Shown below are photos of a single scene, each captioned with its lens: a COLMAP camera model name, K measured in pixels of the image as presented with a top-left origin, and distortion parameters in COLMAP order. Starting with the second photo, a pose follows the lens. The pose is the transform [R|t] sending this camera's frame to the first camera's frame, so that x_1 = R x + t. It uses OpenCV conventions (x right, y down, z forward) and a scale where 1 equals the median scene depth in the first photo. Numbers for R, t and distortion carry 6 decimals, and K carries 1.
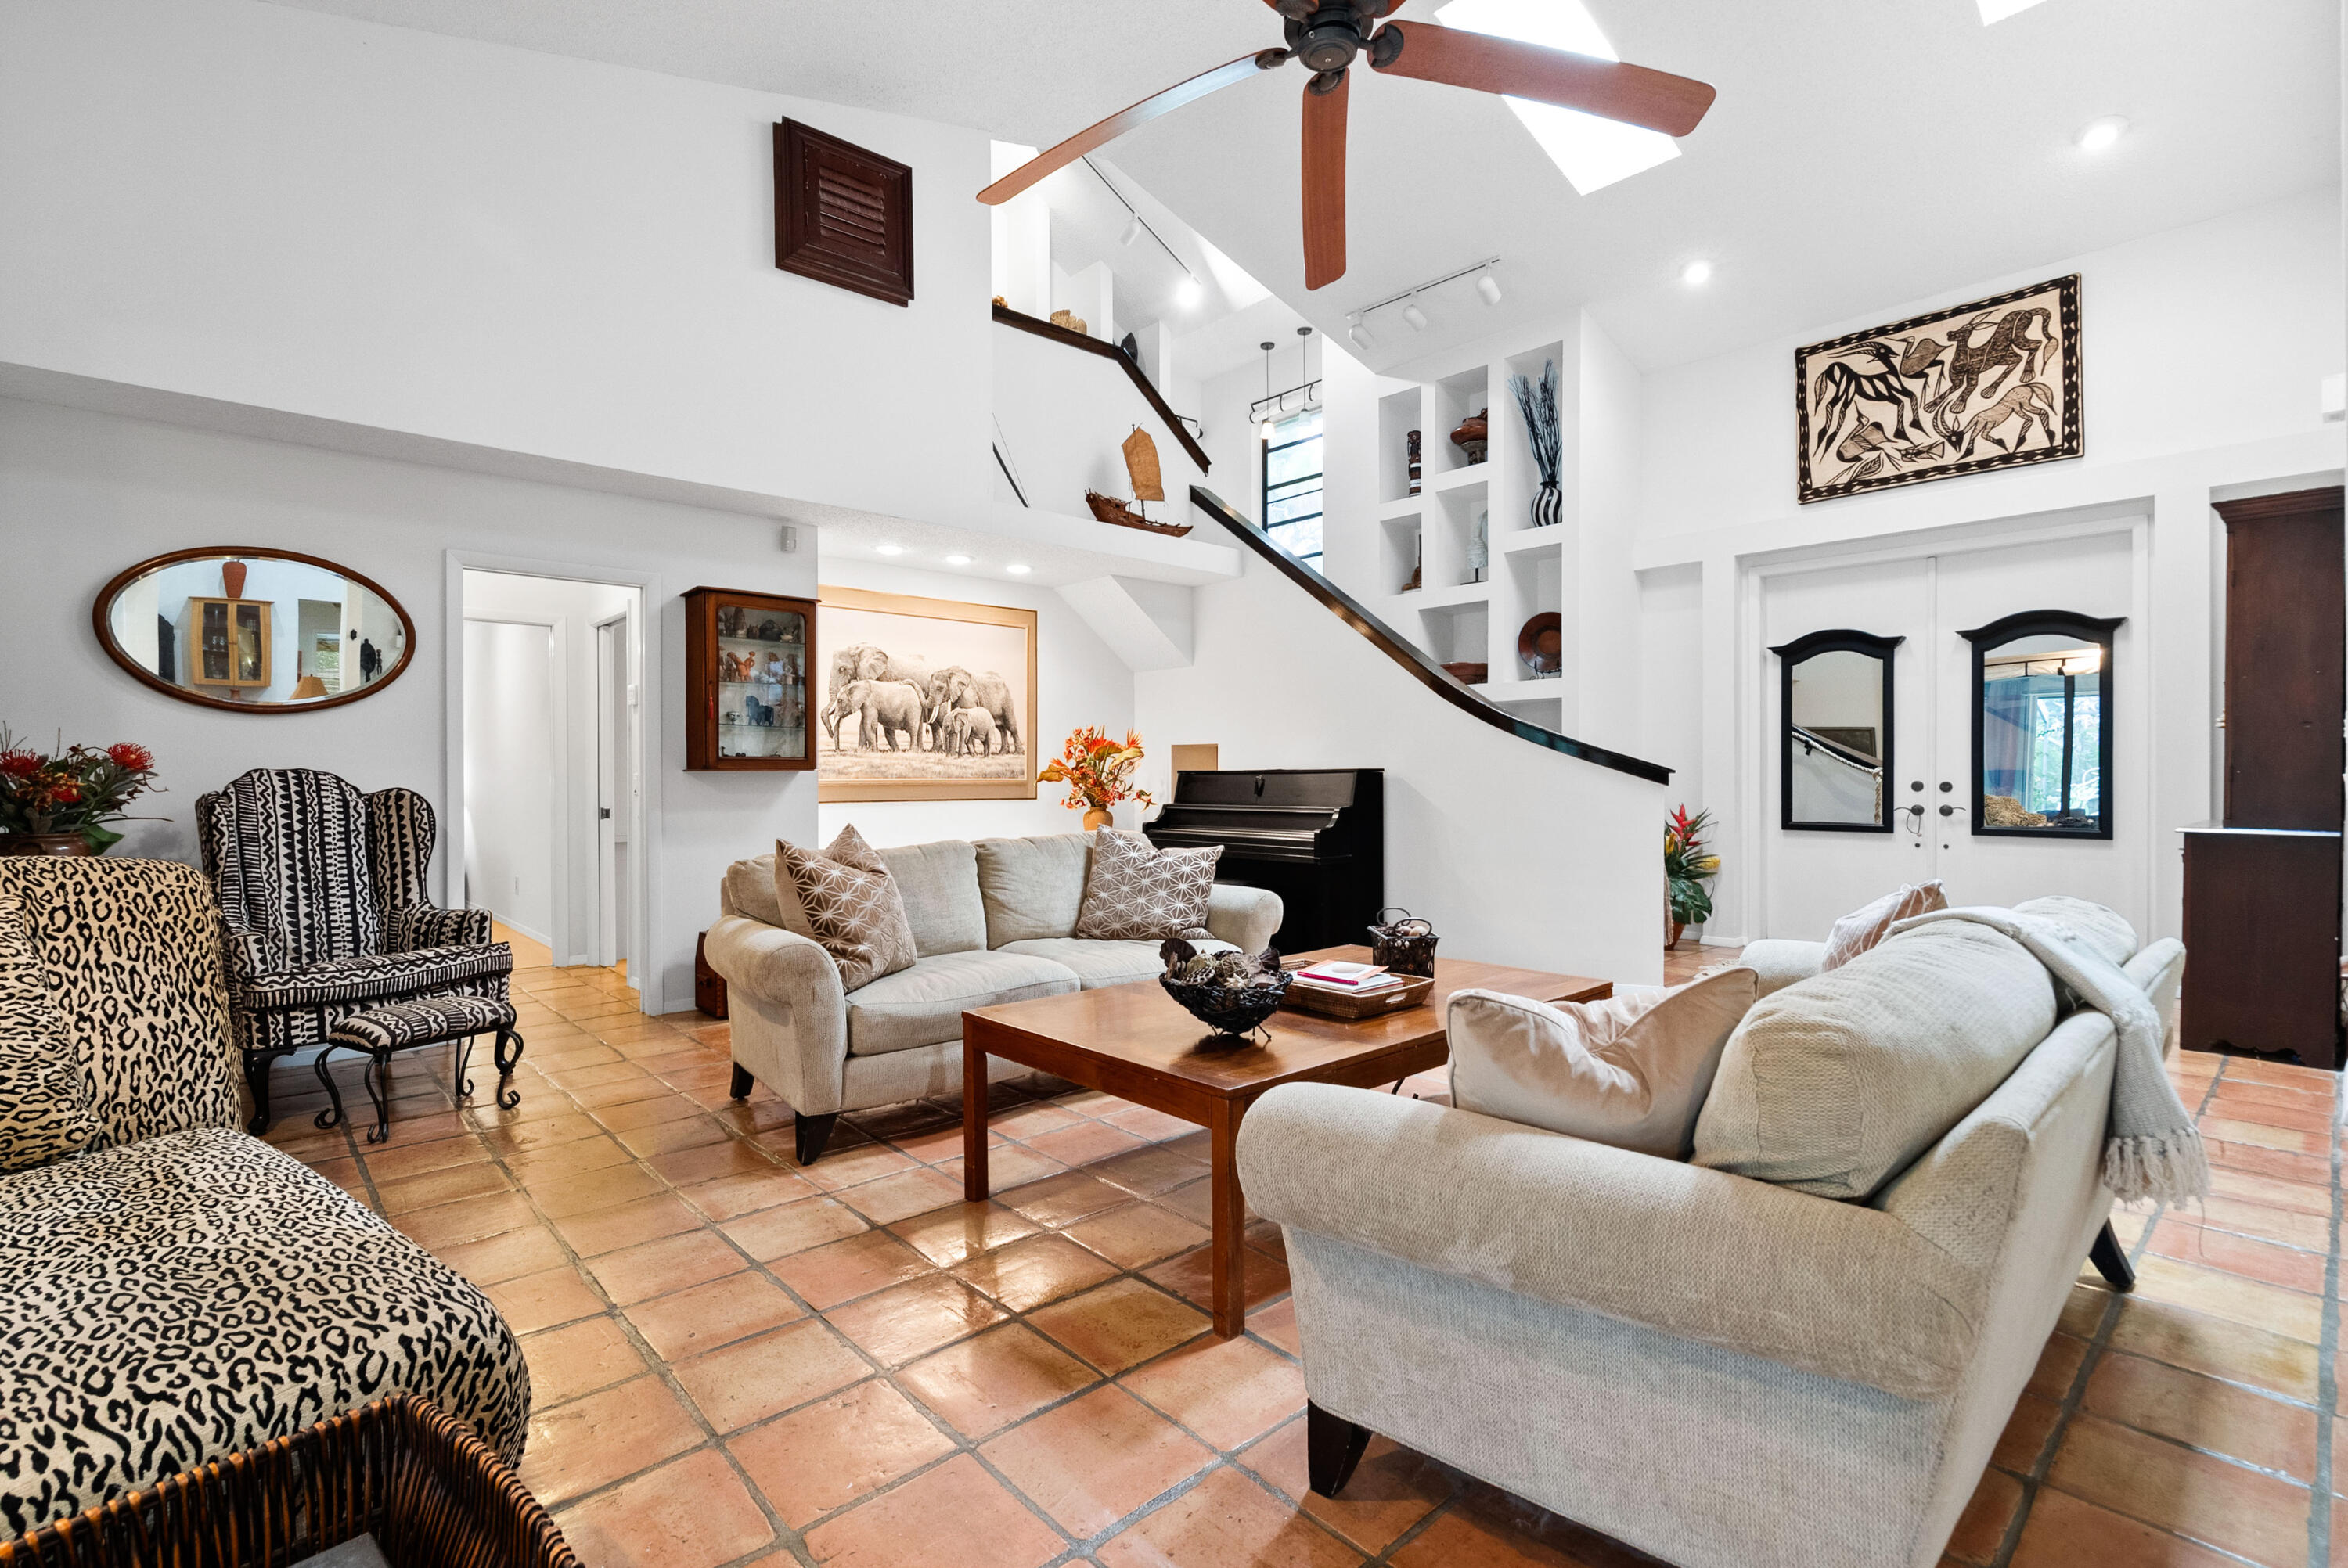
lens RADIAL K [[1086.4, 0, 1170.7], [0, 1086.4, 787.8], [0, 0, 1]] dist [-0.002456, 0.000772]
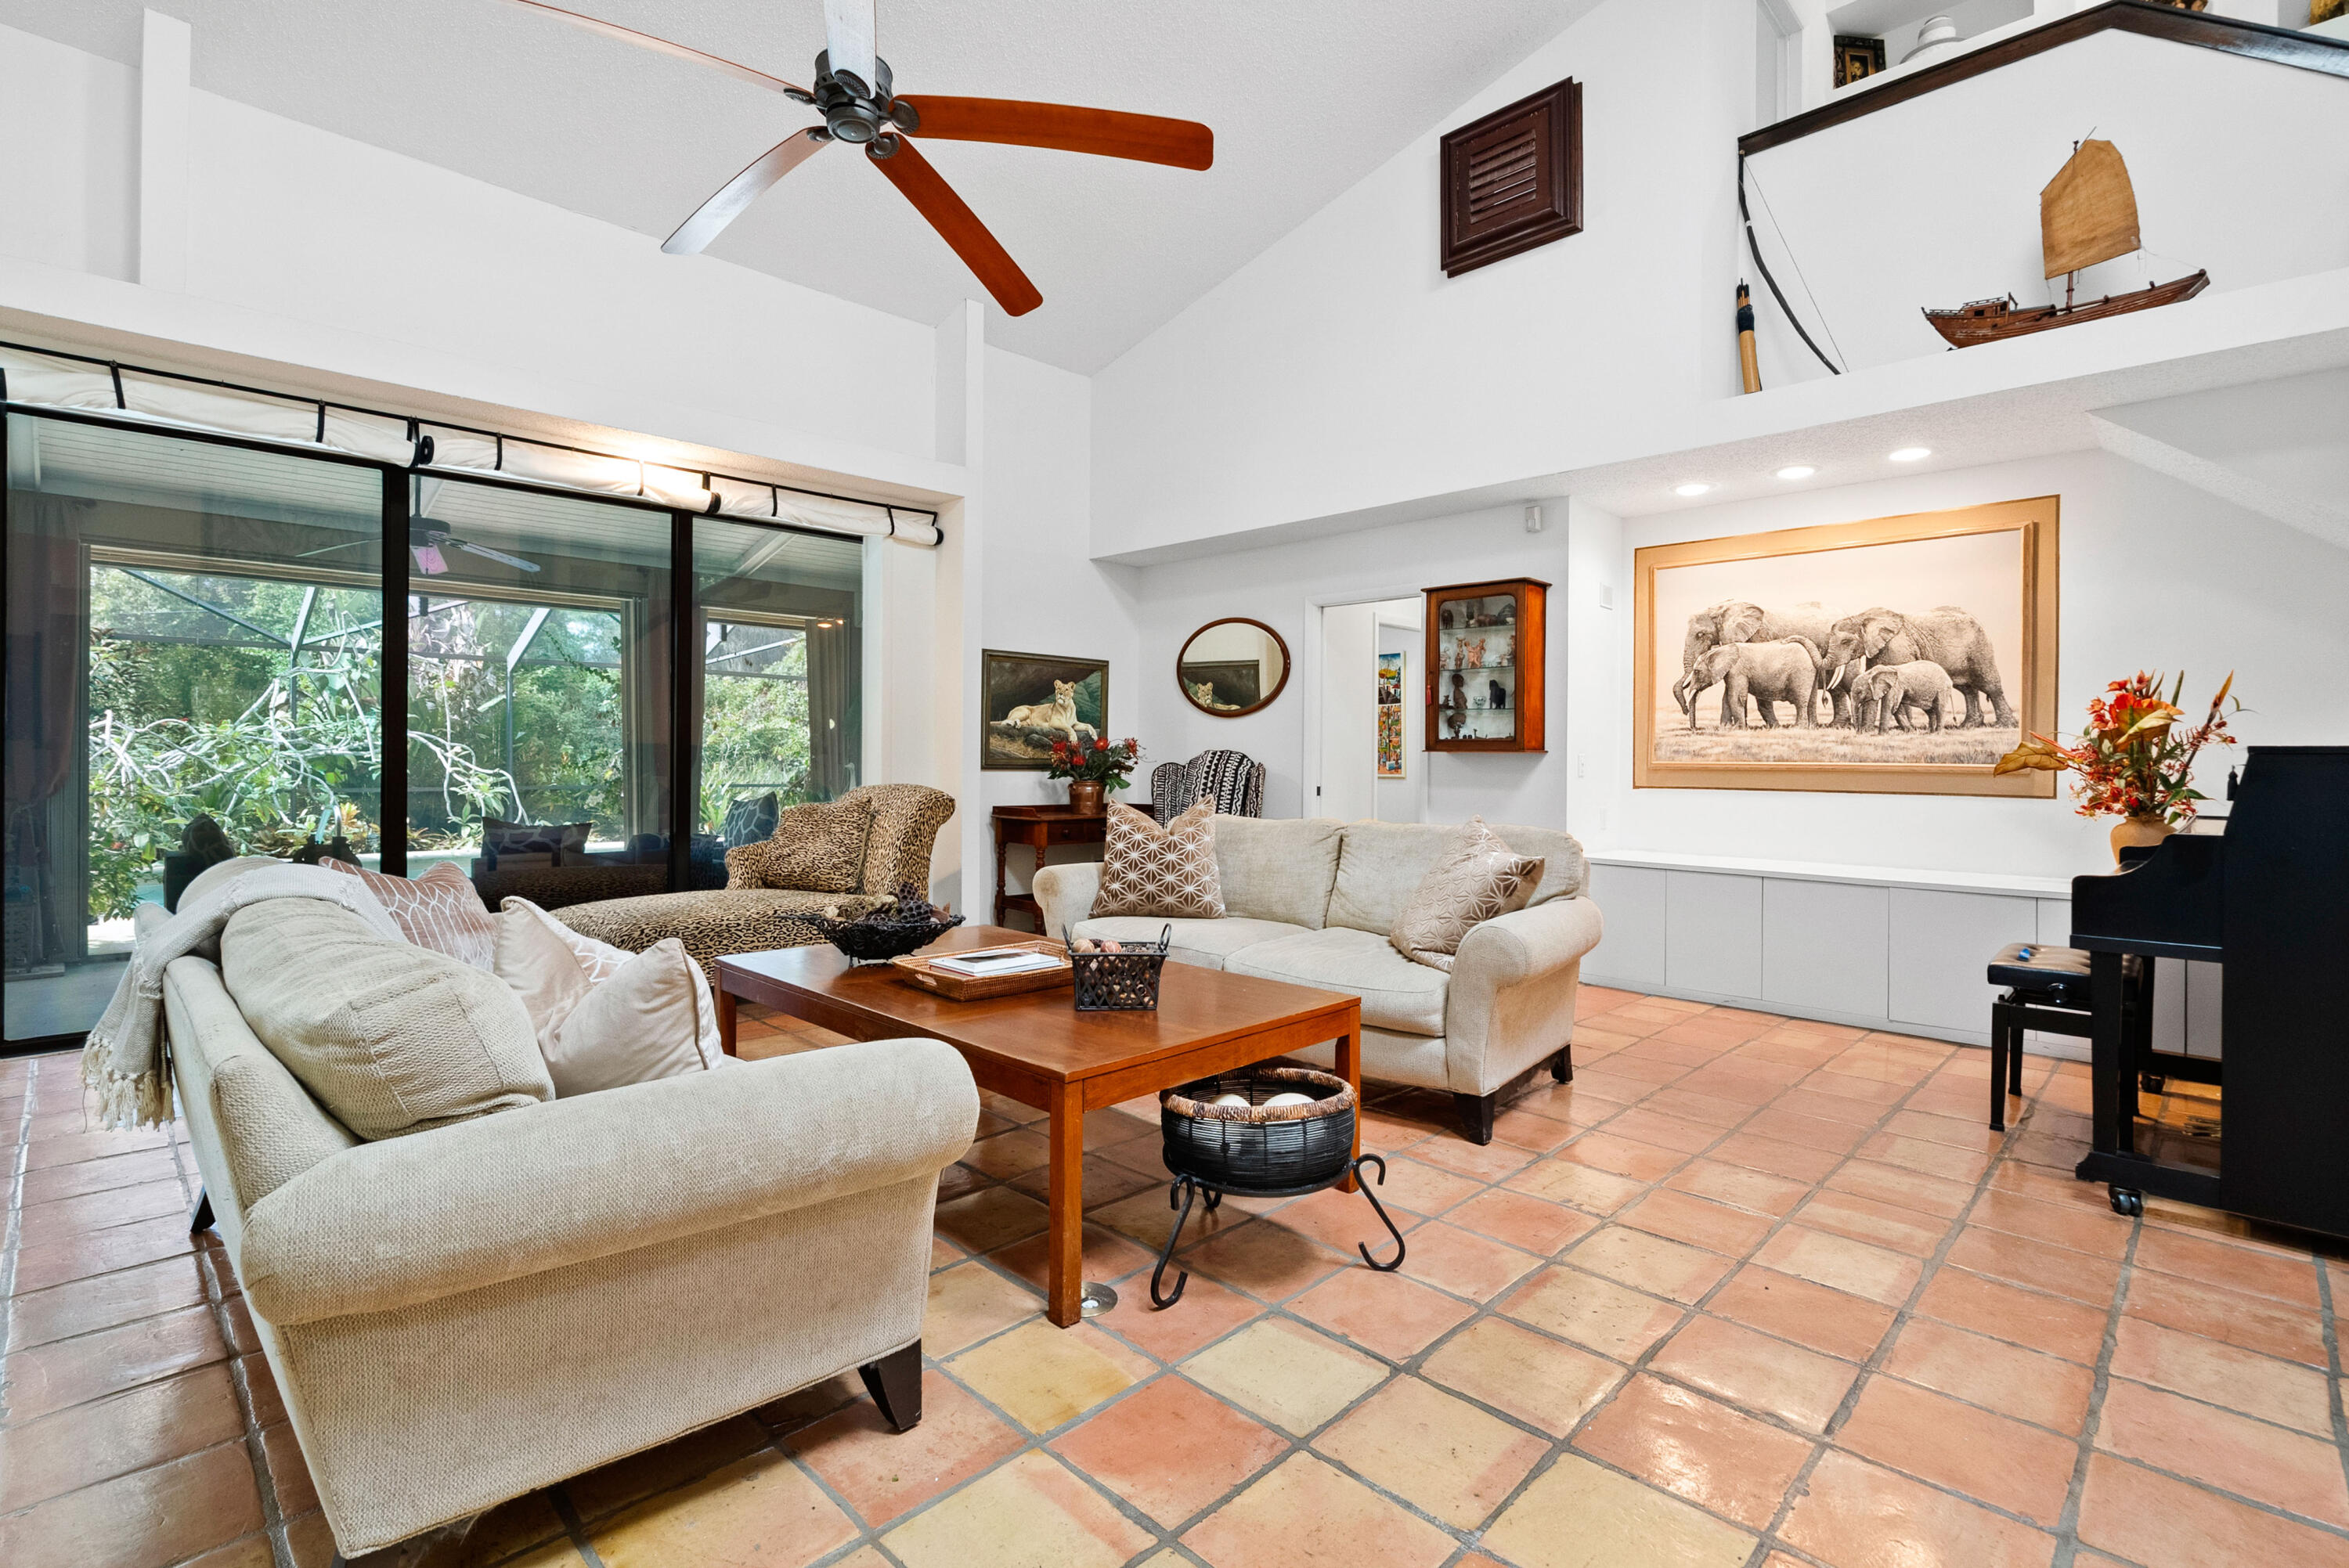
lens RADIAL K [[1086.9, 0, 1170.7], [0, 1086.9, 762.2], [0, 0, 1]] dist [-0.002456, 0.000772]
pose [[0.047330, 0.009726, -0.998832, 0.515546], [-0.017003, 0.999816, 0.008930, -0.007745], [0.998735, 0.016560, 0.047487, 0.510090]]
